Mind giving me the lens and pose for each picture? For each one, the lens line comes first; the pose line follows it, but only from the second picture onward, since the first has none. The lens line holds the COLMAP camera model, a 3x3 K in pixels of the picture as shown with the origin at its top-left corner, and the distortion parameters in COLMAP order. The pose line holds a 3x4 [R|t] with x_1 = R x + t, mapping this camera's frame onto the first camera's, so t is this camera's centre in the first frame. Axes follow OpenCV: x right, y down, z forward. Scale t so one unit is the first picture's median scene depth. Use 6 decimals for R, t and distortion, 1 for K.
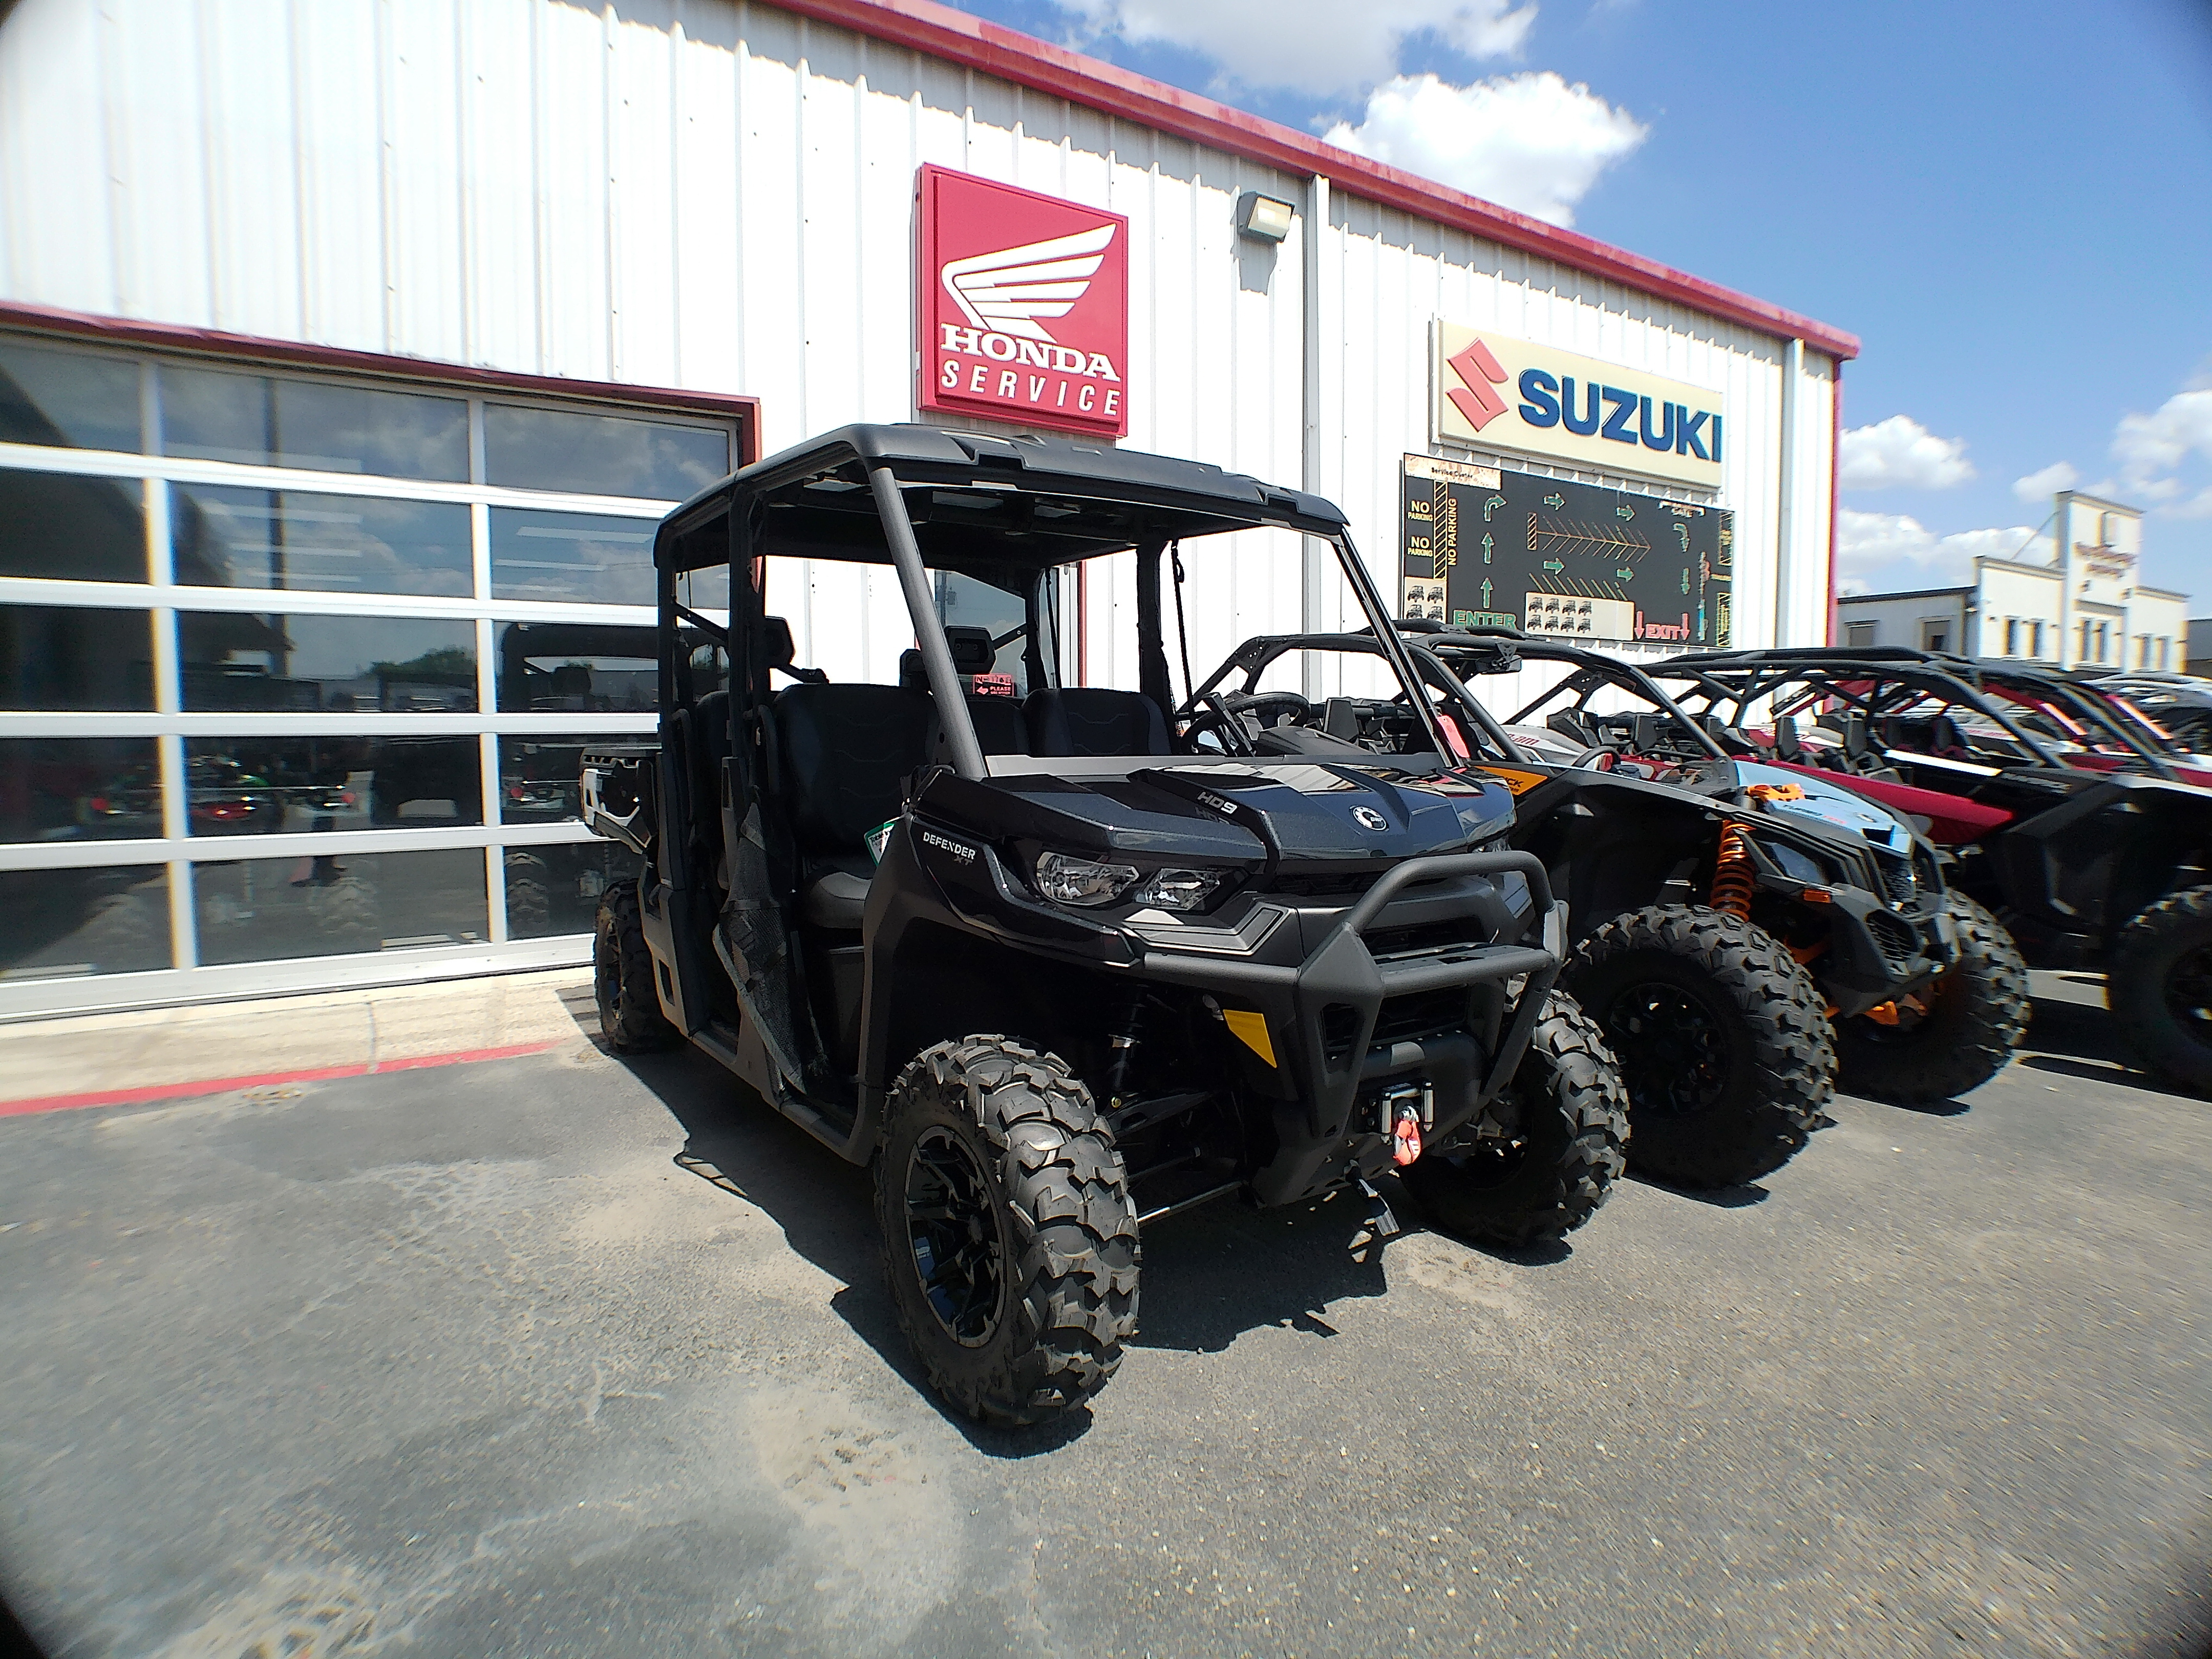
lens RADIAL K [[1204.6, 0, 1136.8], [0, 1204.6, 825.5], [0, 0, 1]] dist [-0.036309, -0.000217]
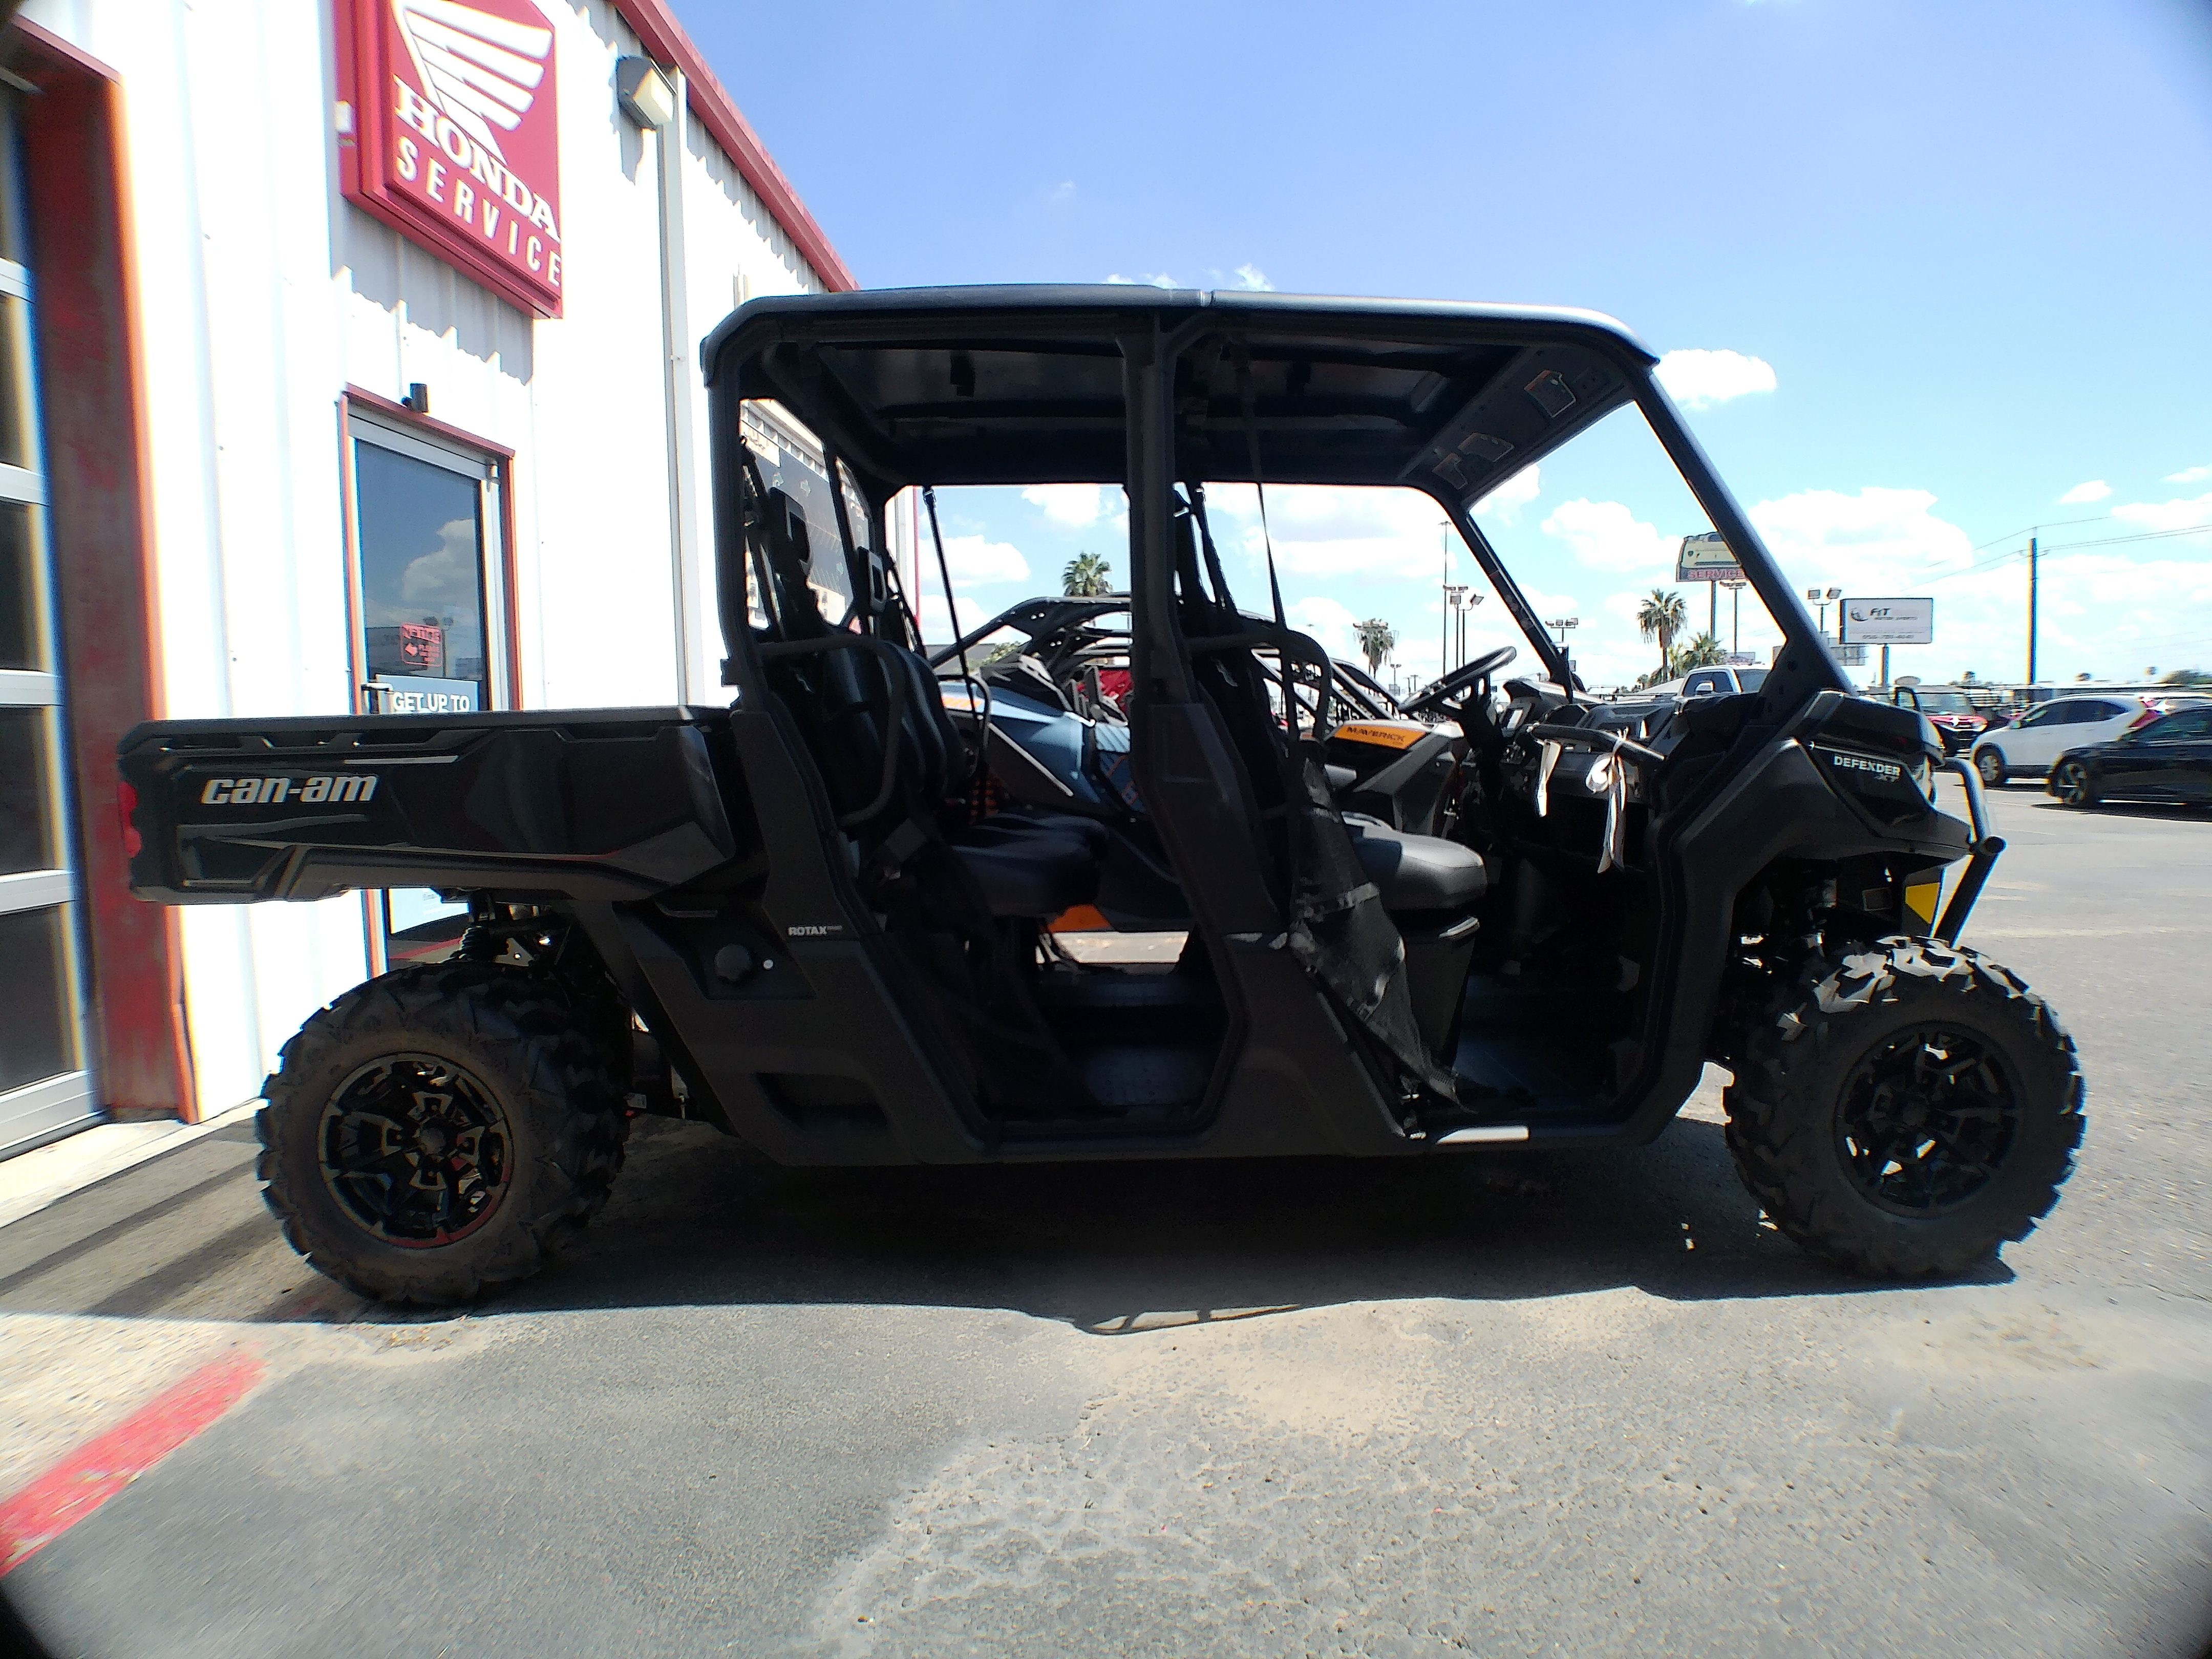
lens RADIAL K [[1202.8, 0, 1153.4], [0, 1202.8, 809.7], [0, 0, 1]] dist [-0.027121, -0.001794]
pose [[0.557176, -0.063499, 0.827963, -0.617498], [0.082074, 0.996401, 0.021185, -0.007349], [-0.826329, 0.056151, 0.560382, 0.420367]]
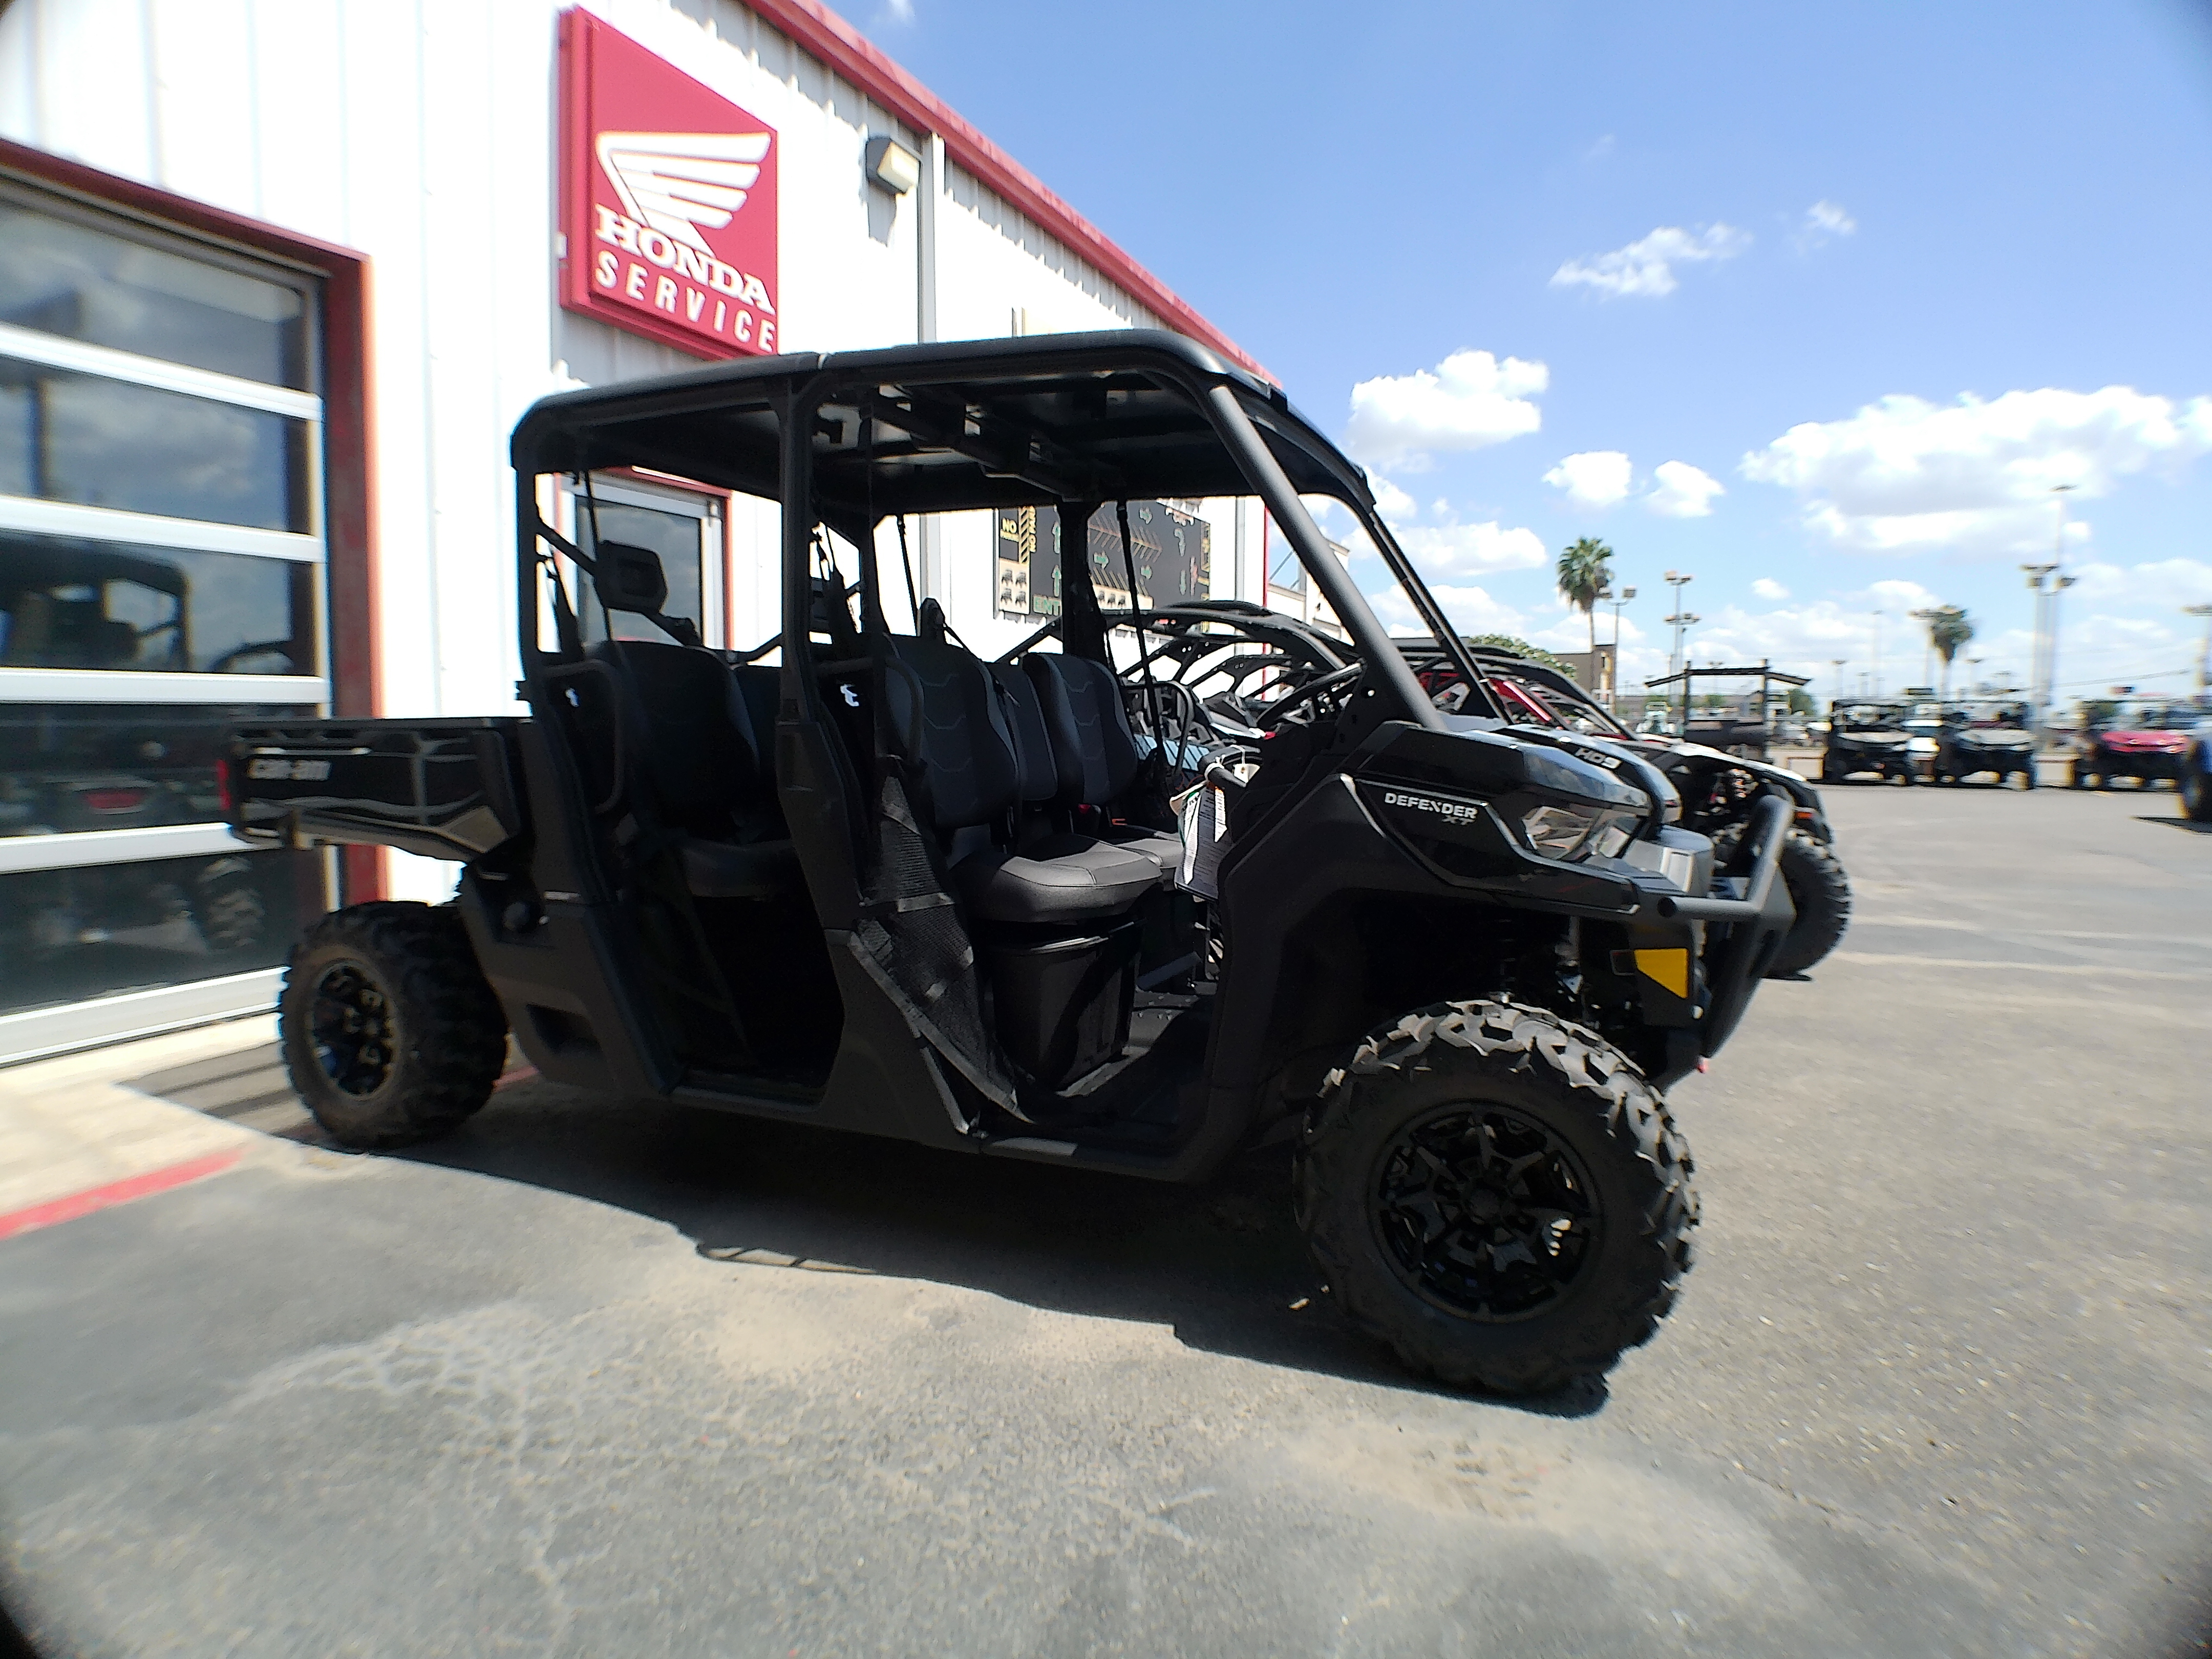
lens RADIAL K [[1218.6, 0, 1147.5], [0, 1218.6, 828.3], [0, 0, 1]] dist [-0.041080, 0.000057]
pose [[0.842312, -0.039777, 0.537521, -0.384122], [0.036449, 0.999194, 0.016825, 0.005621], [-0.537757, 0.005420, 0.843082, 0.145704]]
